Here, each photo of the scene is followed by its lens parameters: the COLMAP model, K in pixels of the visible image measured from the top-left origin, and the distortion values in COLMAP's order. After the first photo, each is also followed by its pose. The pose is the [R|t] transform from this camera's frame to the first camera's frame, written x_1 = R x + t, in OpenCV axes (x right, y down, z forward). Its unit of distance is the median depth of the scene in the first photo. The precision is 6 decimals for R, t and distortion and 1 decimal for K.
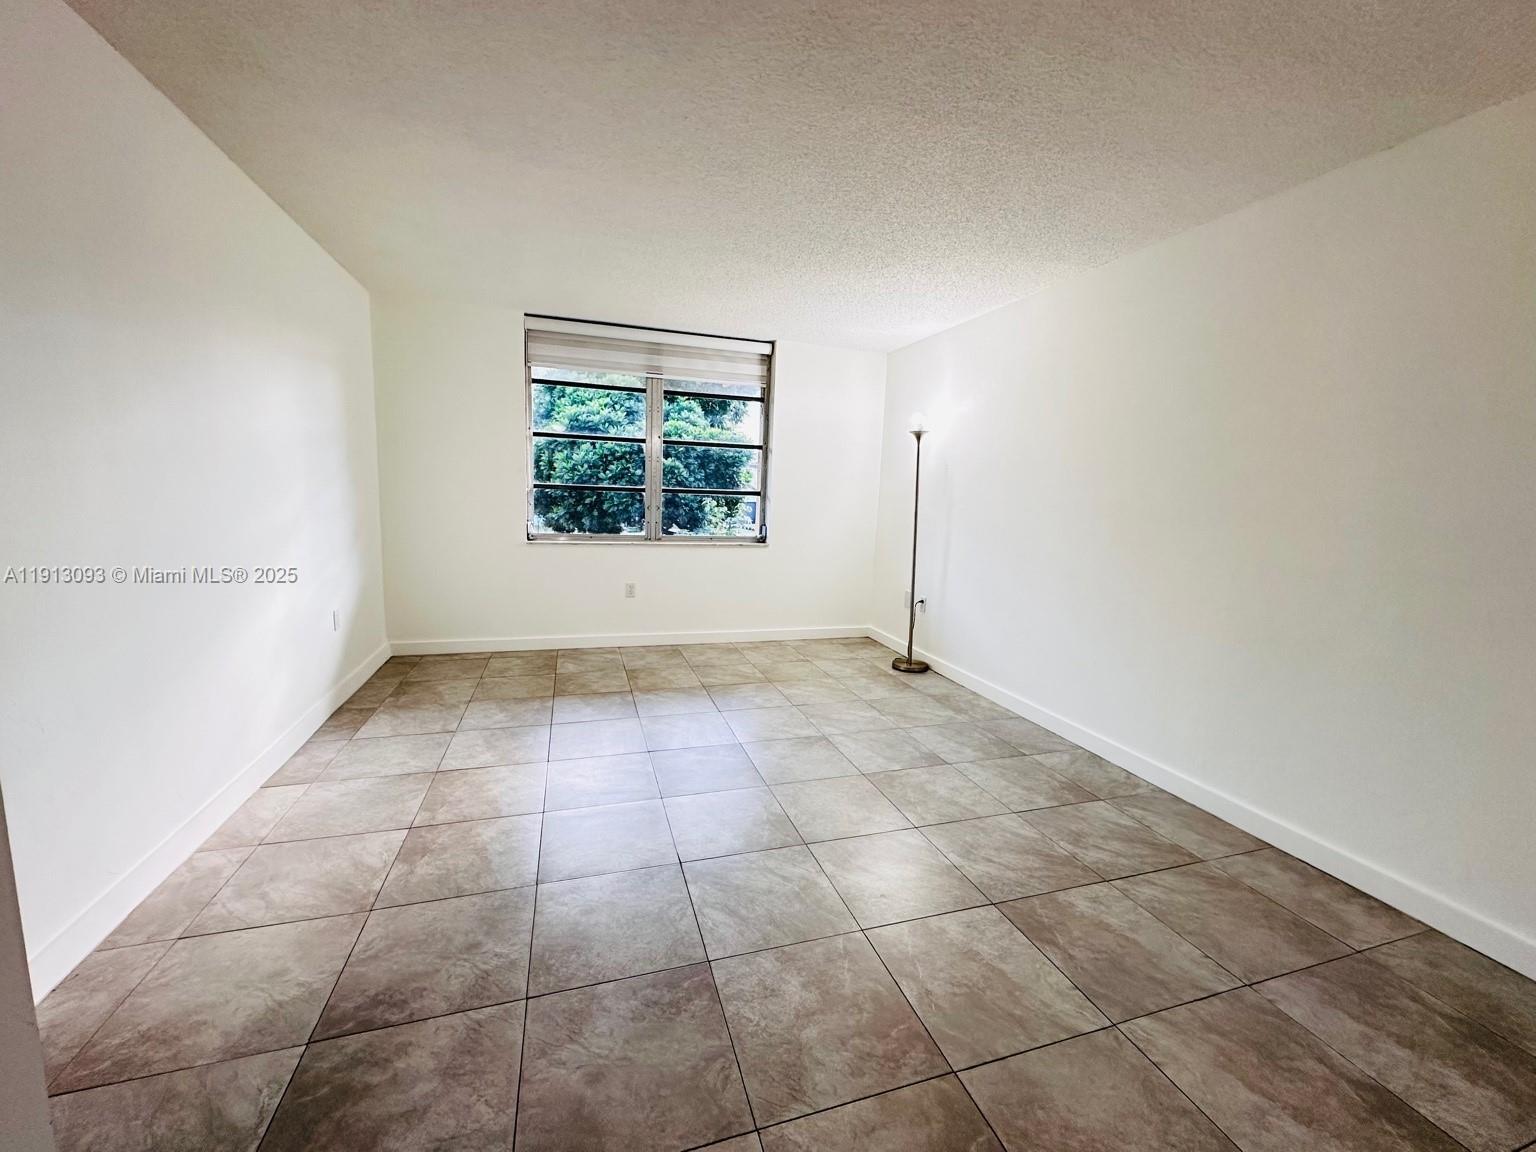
lens RADIAL K [[619.4, 0, 772.8], [0, 619.4, 578.9], [0, 0, 1]] dist [0.001852, -0.000028]
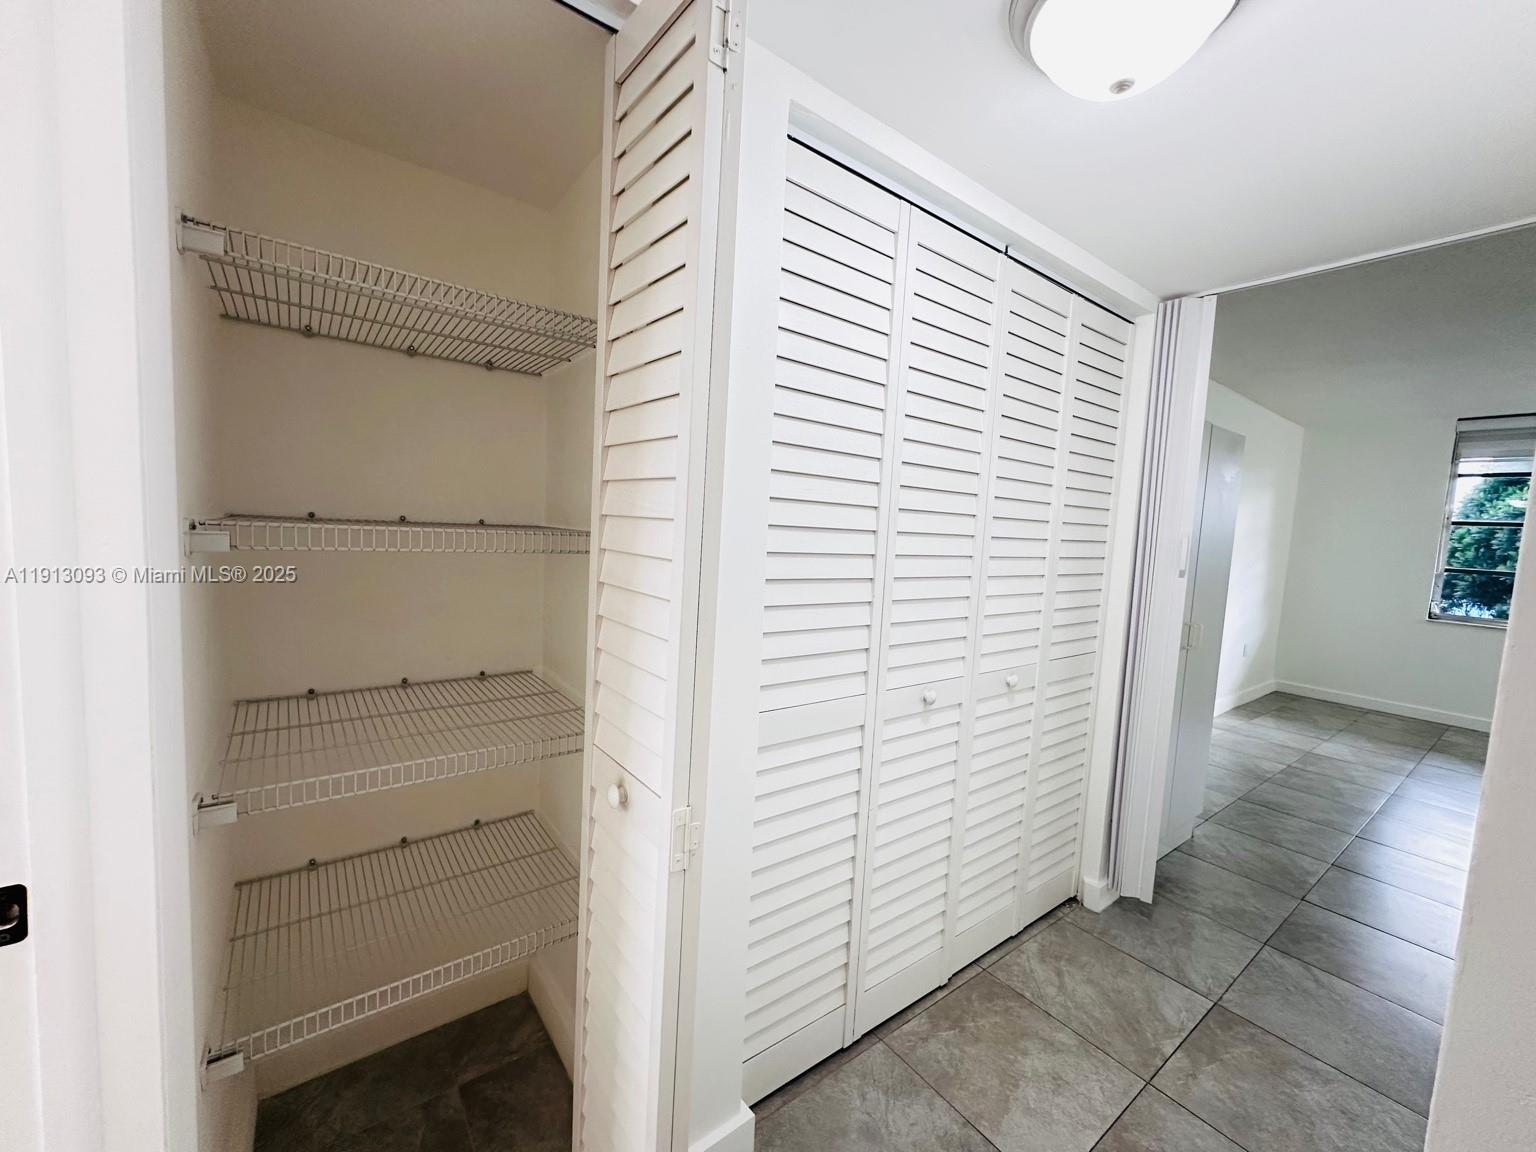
lens RADIAL K [[619.4, 0, 768.6], [0, 619.4, 579.6], [0, 0, 1]] dist [0.001852, -0.000028]
pose [[0.335794, 0.058615, -0.940110, 0.246474], [-0.169334, 0.985558, 0.000965, 0.067041], [0.926590, 0.158868, 0.340870, -0.479404]]
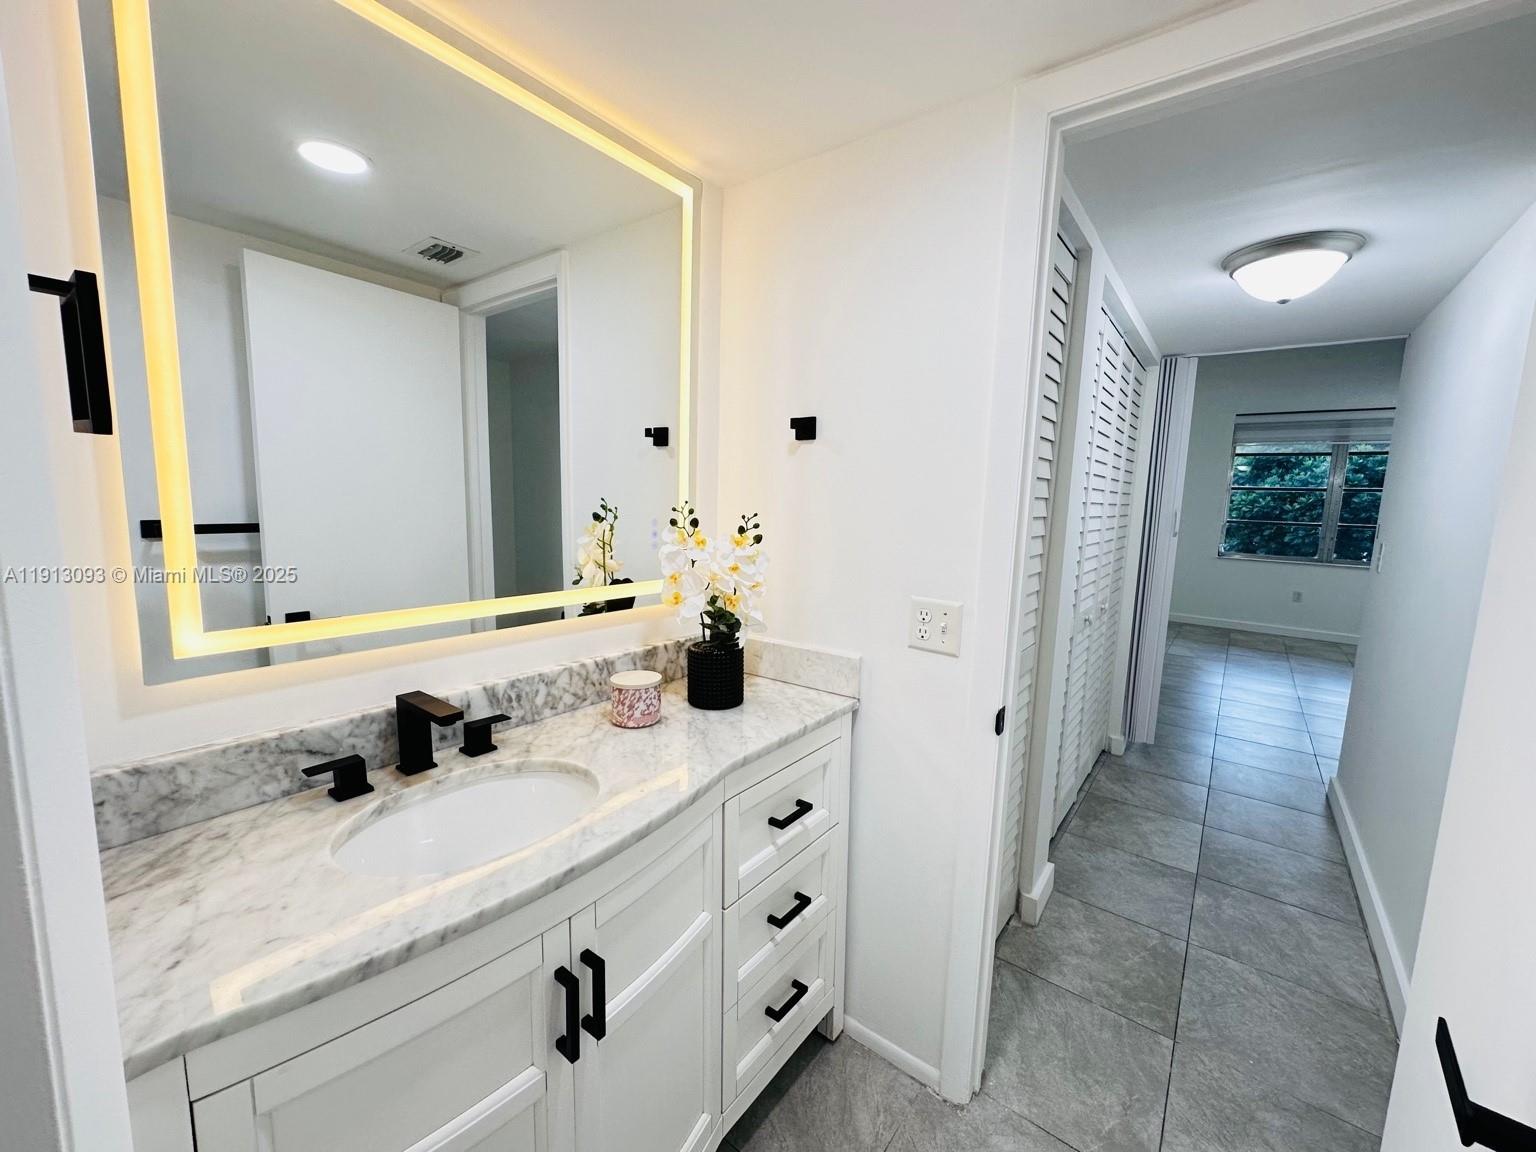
lens RADIAL K [[619.4, 0, 770.9], [0, 619.4, 574.4], [0, 0, 1]] dist [0.001852, -0.000028]
pose [[0.573391, 0.084599, -0.814902, 0.241102], [-0.126594, 0.991857, 0.013894, 0.106760], [0.809442, 0.095195, 0.579432, -0.833097]]
